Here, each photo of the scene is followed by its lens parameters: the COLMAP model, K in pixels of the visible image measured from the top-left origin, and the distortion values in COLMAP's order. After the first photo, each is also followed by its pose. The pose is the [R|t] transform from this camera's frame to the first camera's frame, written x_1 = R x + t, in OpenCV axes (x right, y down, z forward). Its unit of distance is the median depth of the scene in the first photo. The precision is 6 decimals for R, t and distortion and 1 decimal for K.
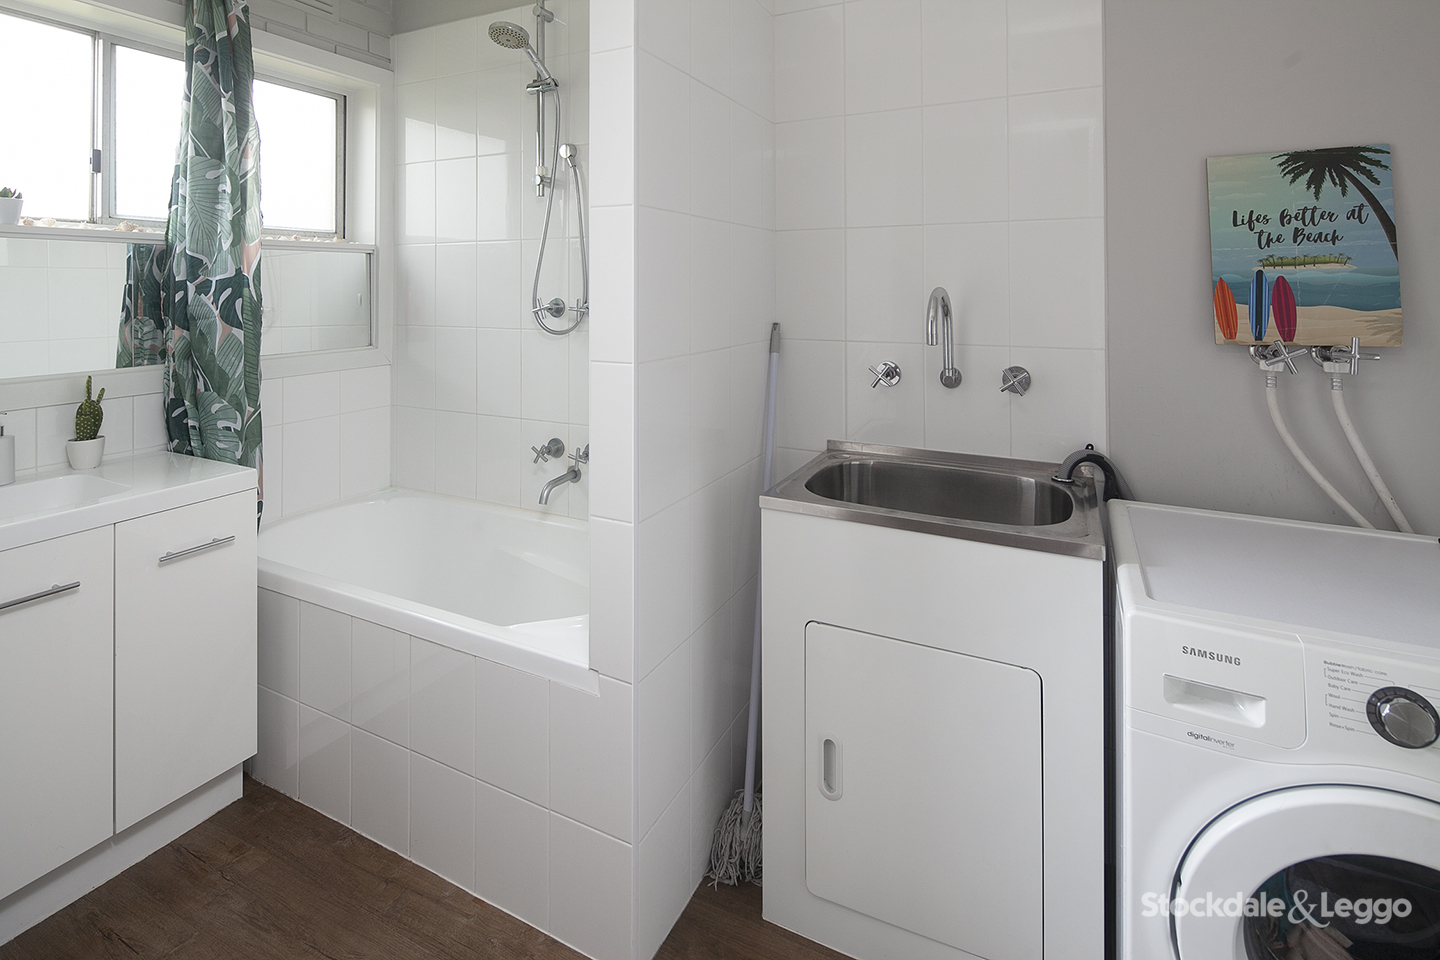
lens RADIAL K [[682.3, 0, 720.0], [0, 682.3, 480.0], [0, 0, 1]] dist [0.000686, 0.000197]
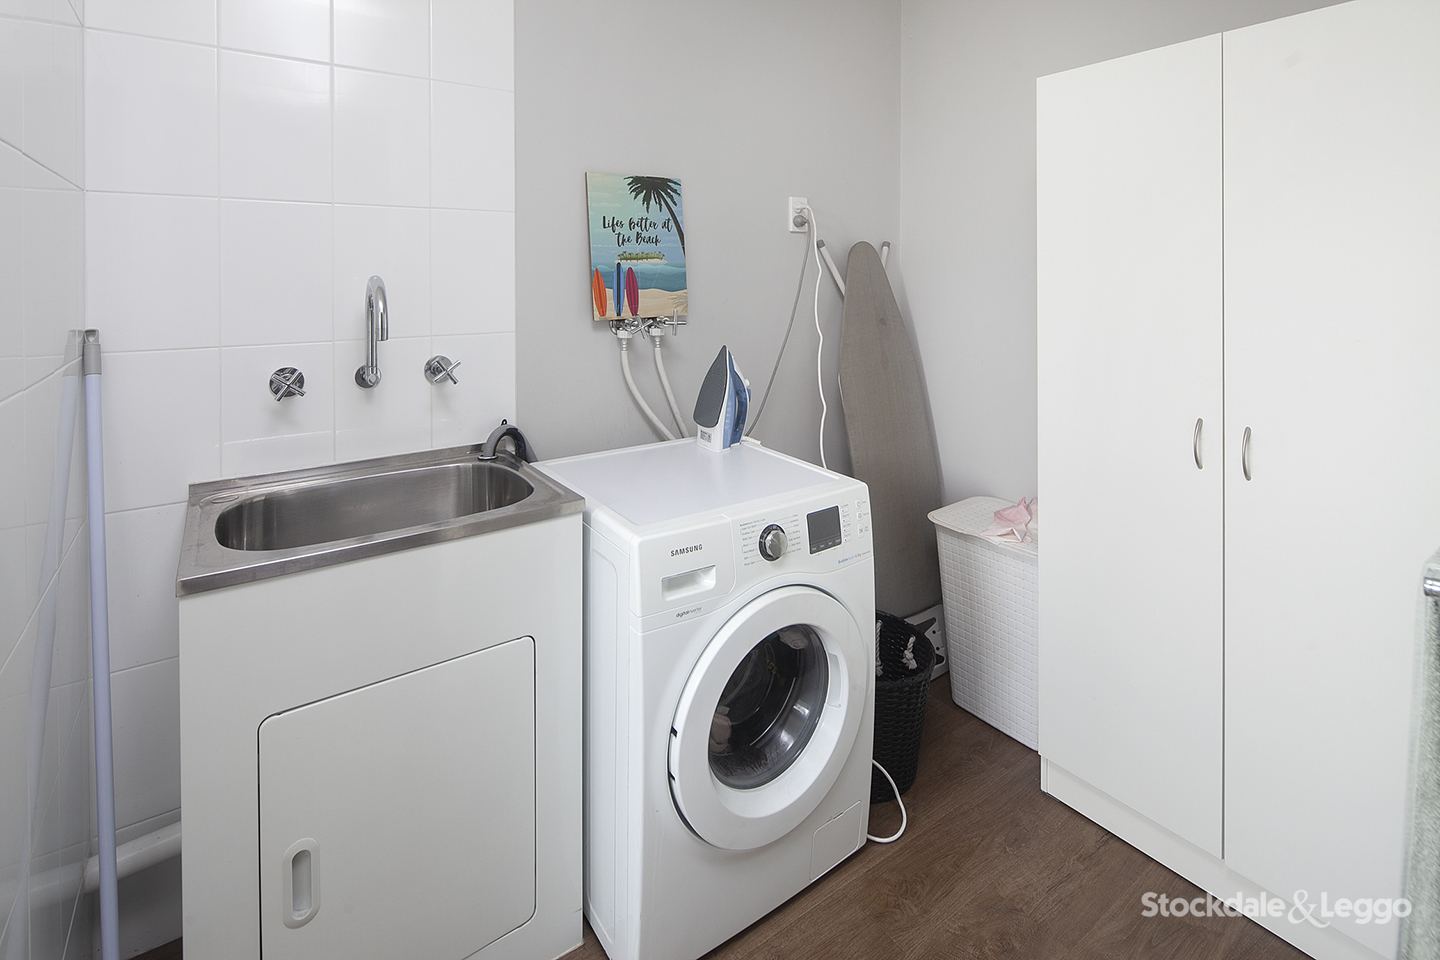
lens RADIAL K [[674.1, 0, 719.1], [0, 674.1, 452.0], [0, 0, 1]] dist [-0.000706, -0.000082]
pose [[0.469468, -0.221728, 0.854655, -0.312451], [0.244549, 0.962741, 0.115437, -0.059543], [-0.848407, 0.154811, 0.506200, 0.238462]]
